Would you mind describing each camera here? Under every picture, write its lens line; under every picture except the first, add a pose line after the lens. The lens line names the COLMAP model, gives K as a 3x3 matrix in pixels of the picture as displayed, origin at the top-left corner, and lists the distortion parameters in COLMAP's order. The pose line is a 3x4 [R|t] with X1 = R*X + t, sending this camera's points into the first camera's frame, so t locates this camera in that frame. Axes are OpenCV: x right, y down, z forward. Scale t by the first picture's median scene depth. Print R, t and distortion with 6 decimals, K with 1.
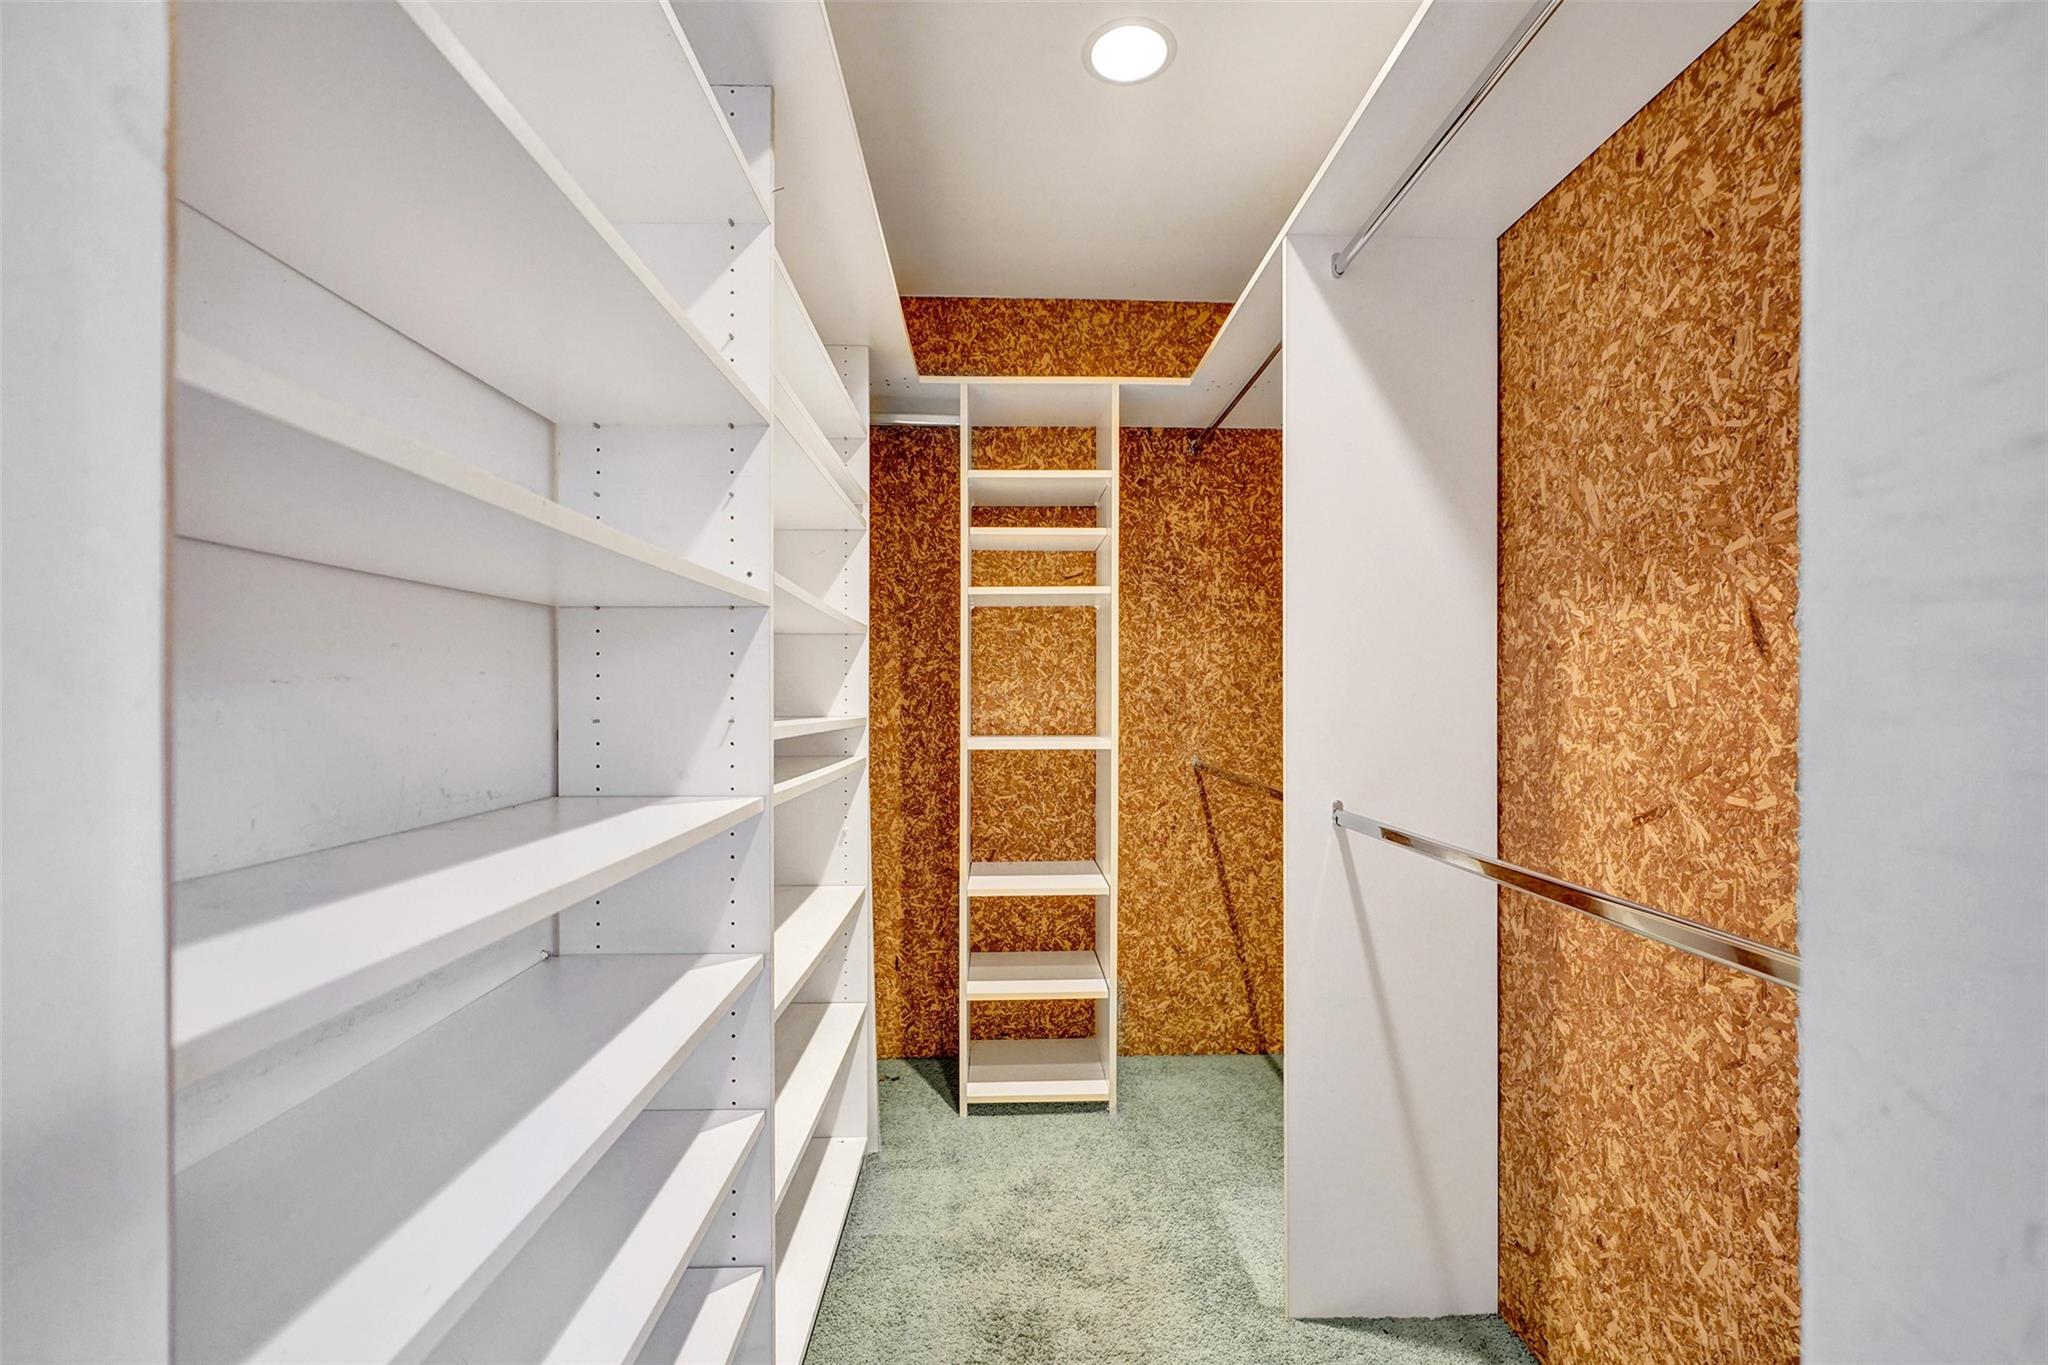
lens RADIAL K [[911.0, 0, 1029.6], [0, 911.0, 688.7], [0, 0, 1]] dist [-0.008861, 0.002781]
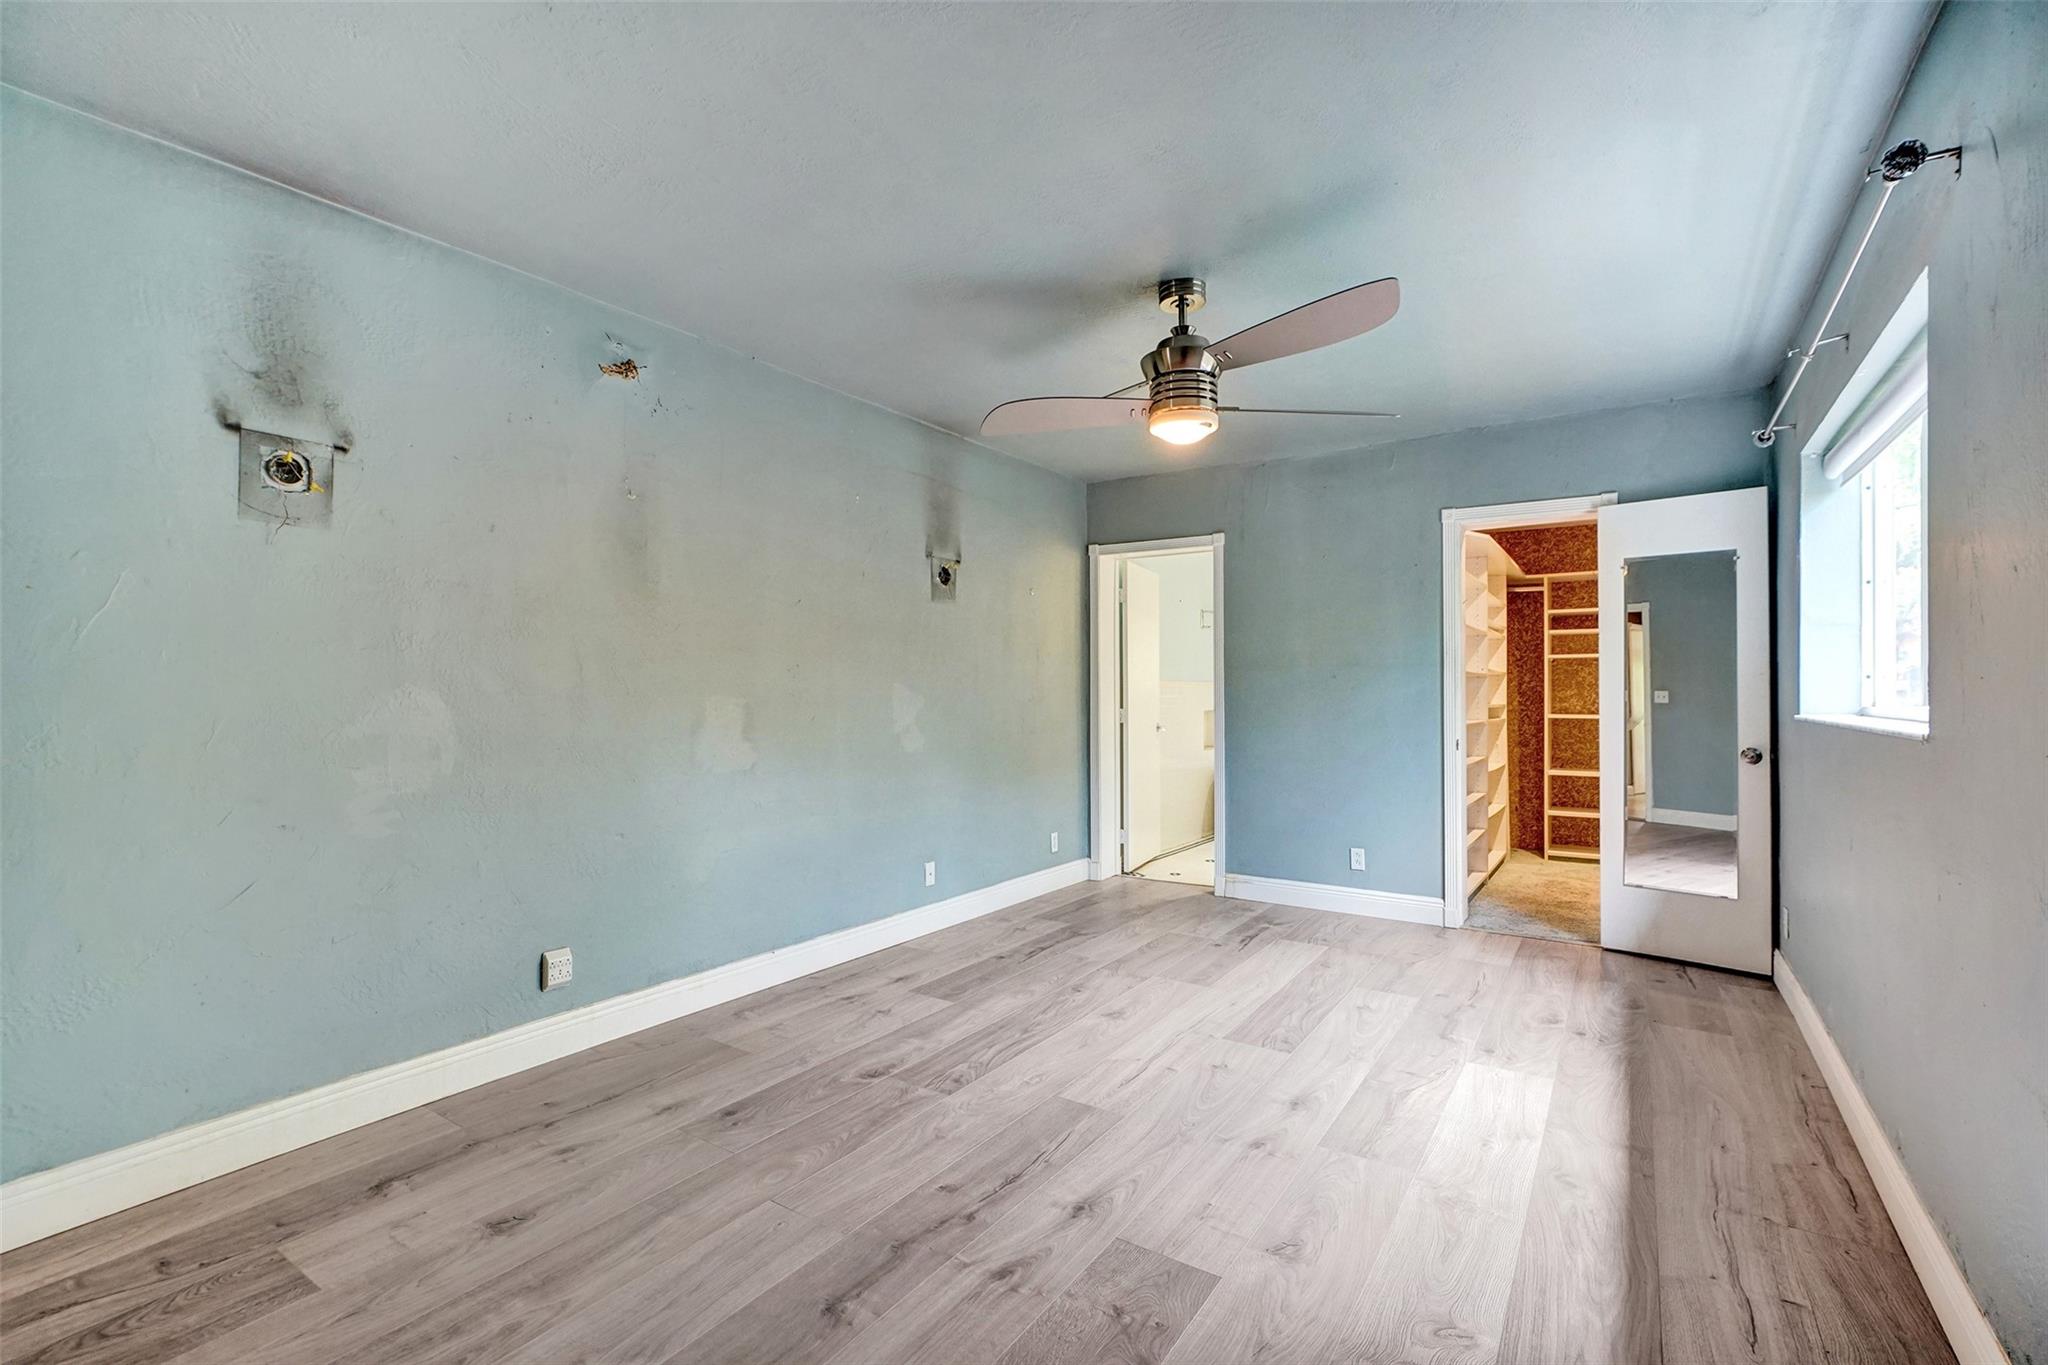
lens RADIAL K [[911.0, 0, 1039.6], [0, 911.0, 686.1], [0, 0, 1]] dist [-0.008861, 0.002781]
pose [[0.816491, -0.000941, -0.577357, 0.213650], [-0.000347, 0.999998, -0.002121, -0.014312], [0.577358, 0.001932, 0.816489, -1.697496]]
